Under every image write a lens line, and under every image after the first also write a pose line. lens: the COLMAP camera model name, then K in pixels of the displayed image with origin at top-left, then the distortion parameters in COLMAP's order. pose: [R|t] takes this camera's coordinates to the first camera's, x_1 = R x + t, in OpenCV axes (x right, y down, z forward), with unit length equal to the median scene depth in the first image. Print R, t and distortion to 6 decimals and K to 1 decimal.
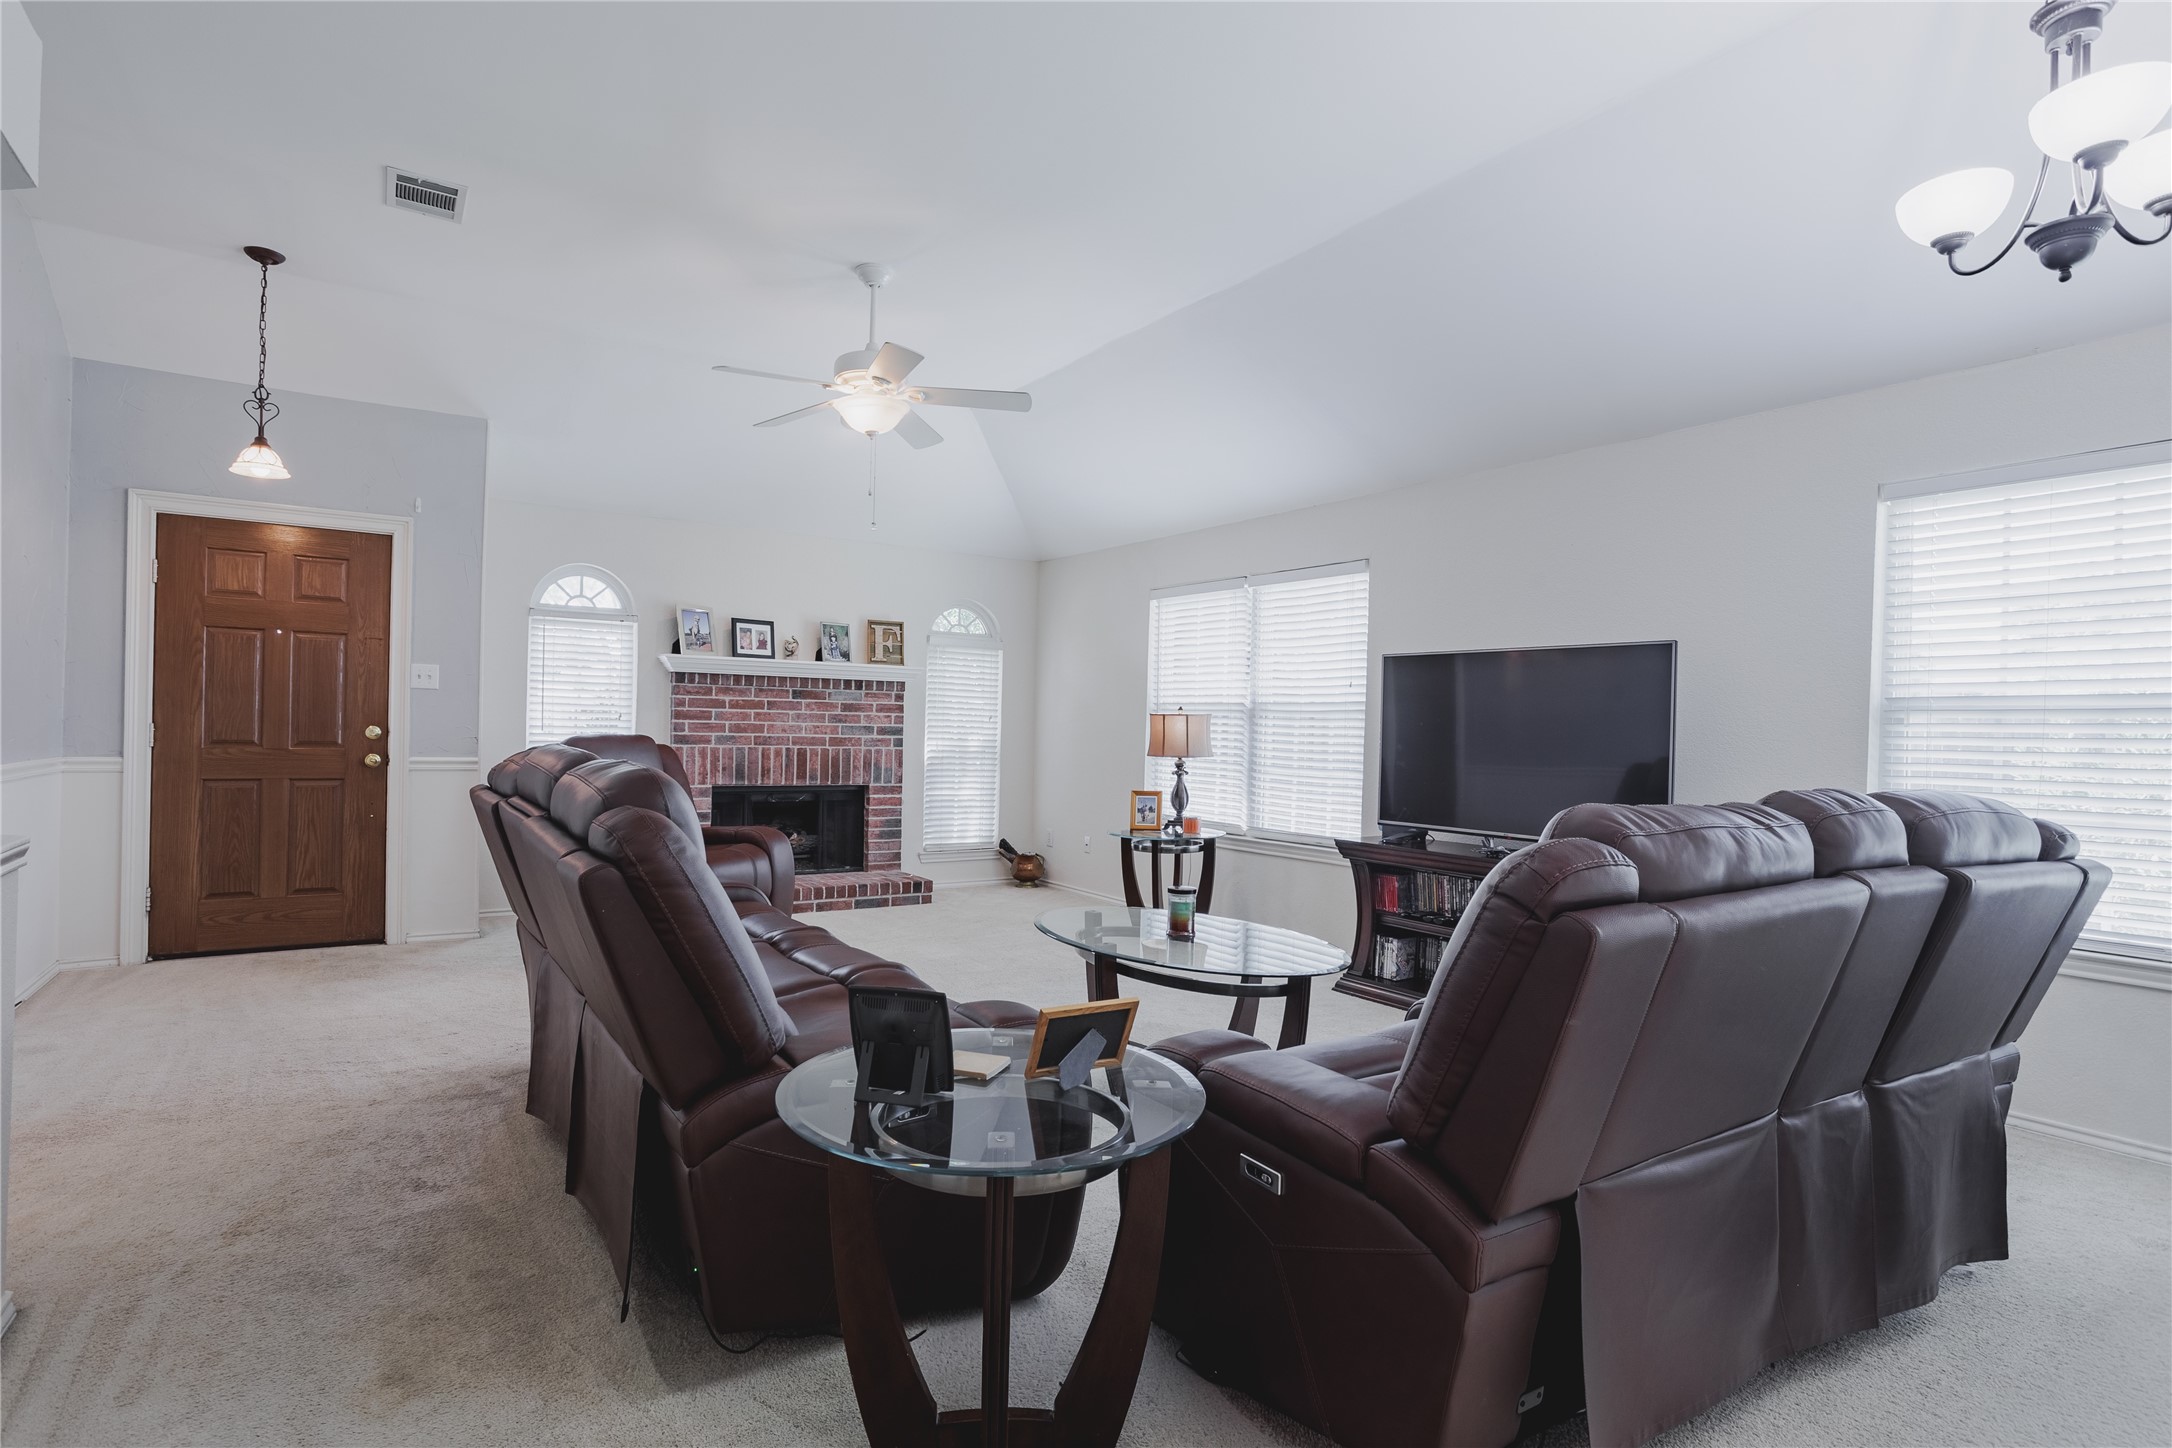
lens RADIAL K [[1069.5, 0, 1058.4], [0, 1069.5, 736.9], [0, 0, 1]] dist [-0.045923, 0.027932]
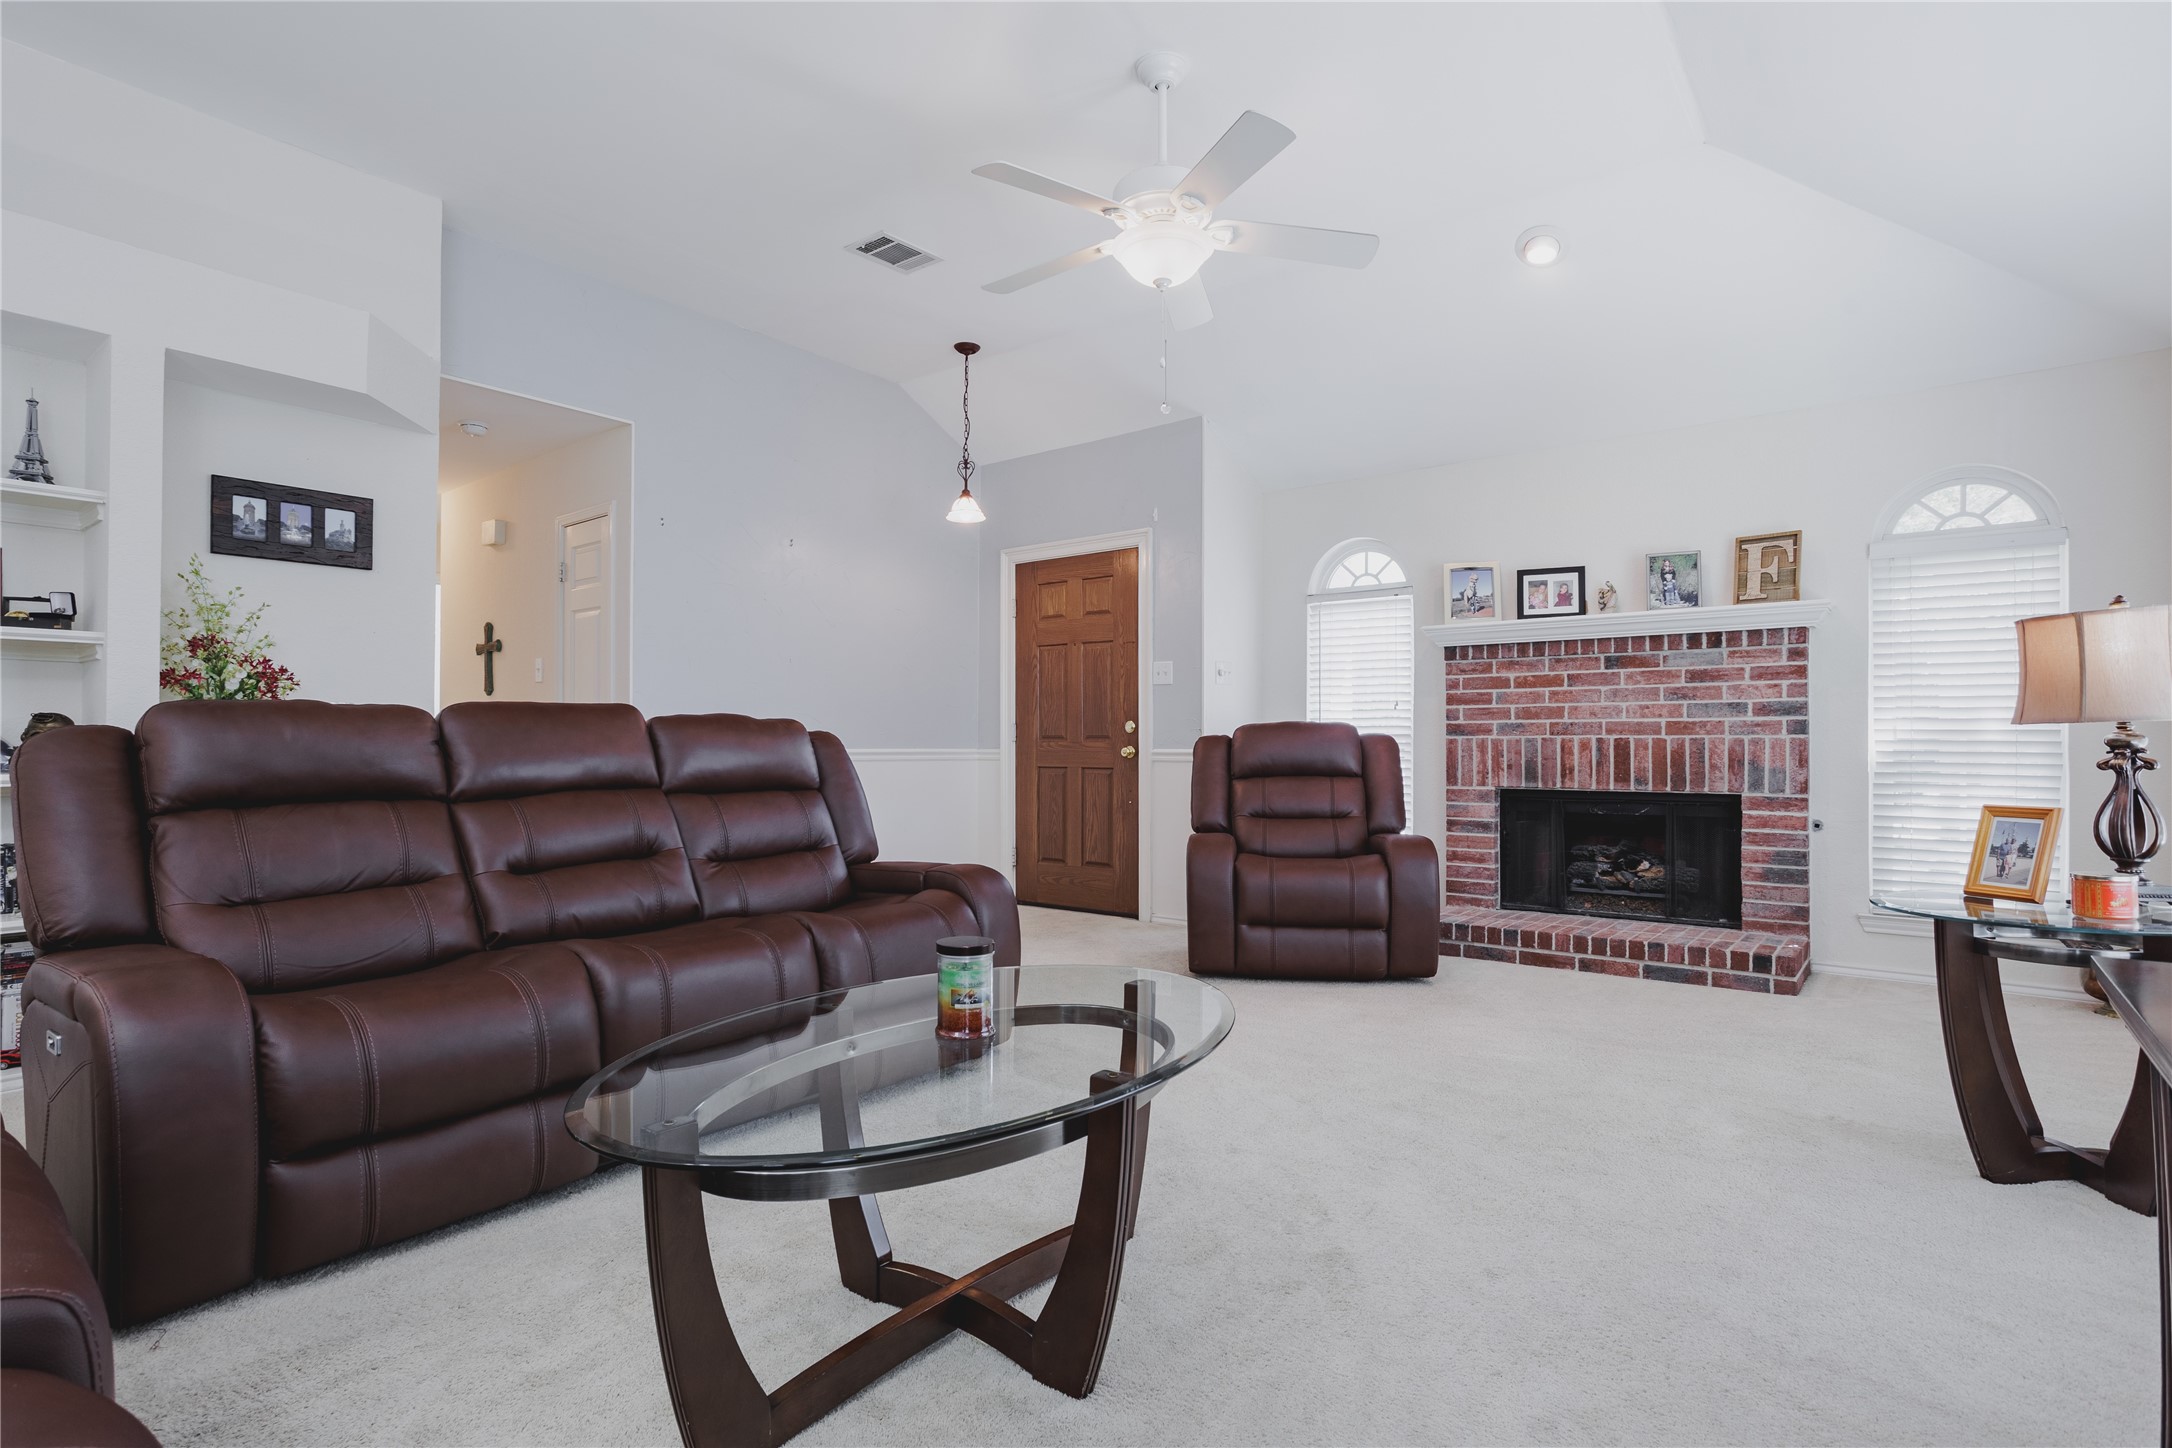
lens RADIAL K [[1069.5, 0, 1058.4], [0, 1069.5, 736.9], [0, 0, 1]] dist [-0.045923, 0.027932]
pose [[0.335145, -0.026007, -0.941808, 0.293691], [0.001549, 0.999633, -0.027053, 0.028170], [0.942165, 0.007608, 0.335062, 0.422098]]
